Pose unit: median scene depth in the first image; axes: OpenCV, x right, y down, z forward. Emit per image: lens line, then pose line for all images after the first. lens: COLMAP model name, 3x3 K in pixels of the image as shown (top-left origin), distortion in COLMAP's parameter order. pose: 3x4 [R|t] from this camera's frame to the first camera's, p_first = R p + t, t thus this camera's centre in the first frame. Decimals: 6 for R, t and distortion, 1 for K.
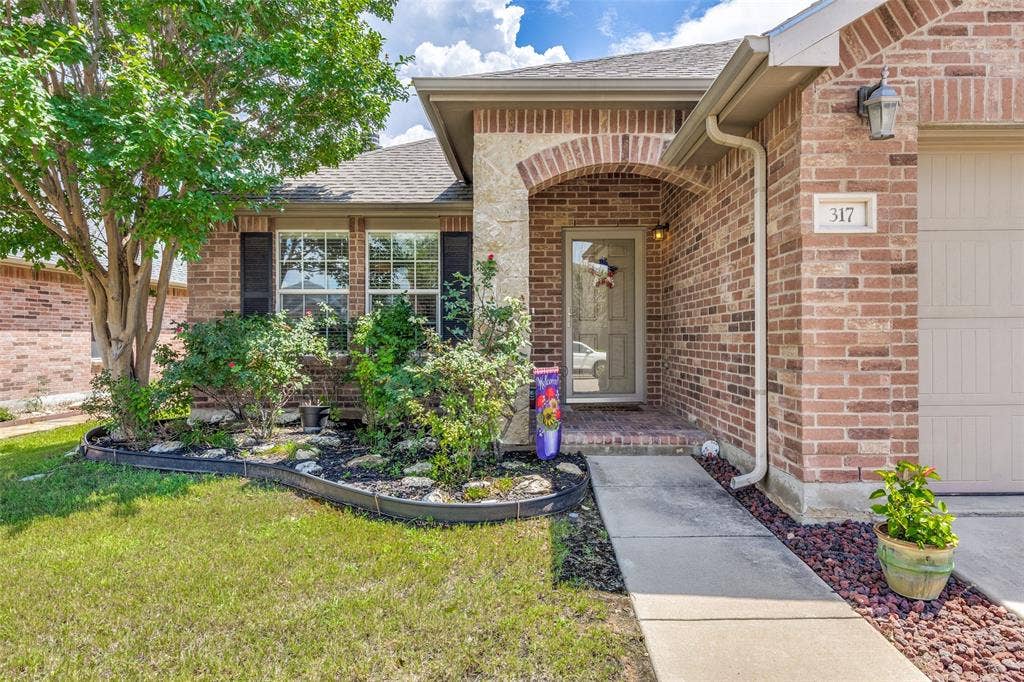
lens RADIAL K [[558.2, 0, 512.2], [0, 558.2, 338.9], [0, 0, 1]] dist [0.002155, -0.000251]
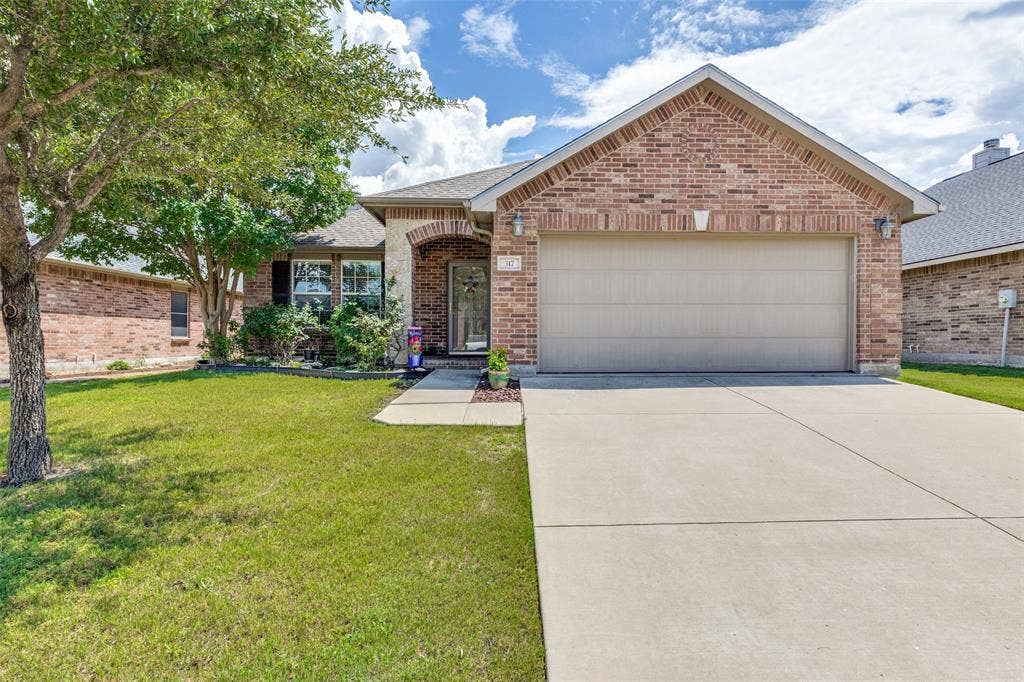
lens RADIAL K [[472.3, 0, 515.6], [0, 472.3, 342.4], [0, 0, 1]] dist [0.000606, 0.000096]
pose [[0.999200, 0.004774, 0.039714, 0.355696], [-0.004968, 0.999976, 0.004793, 0.092975], [-0.039690, -0.004986, 0.999200, -0.822639]]
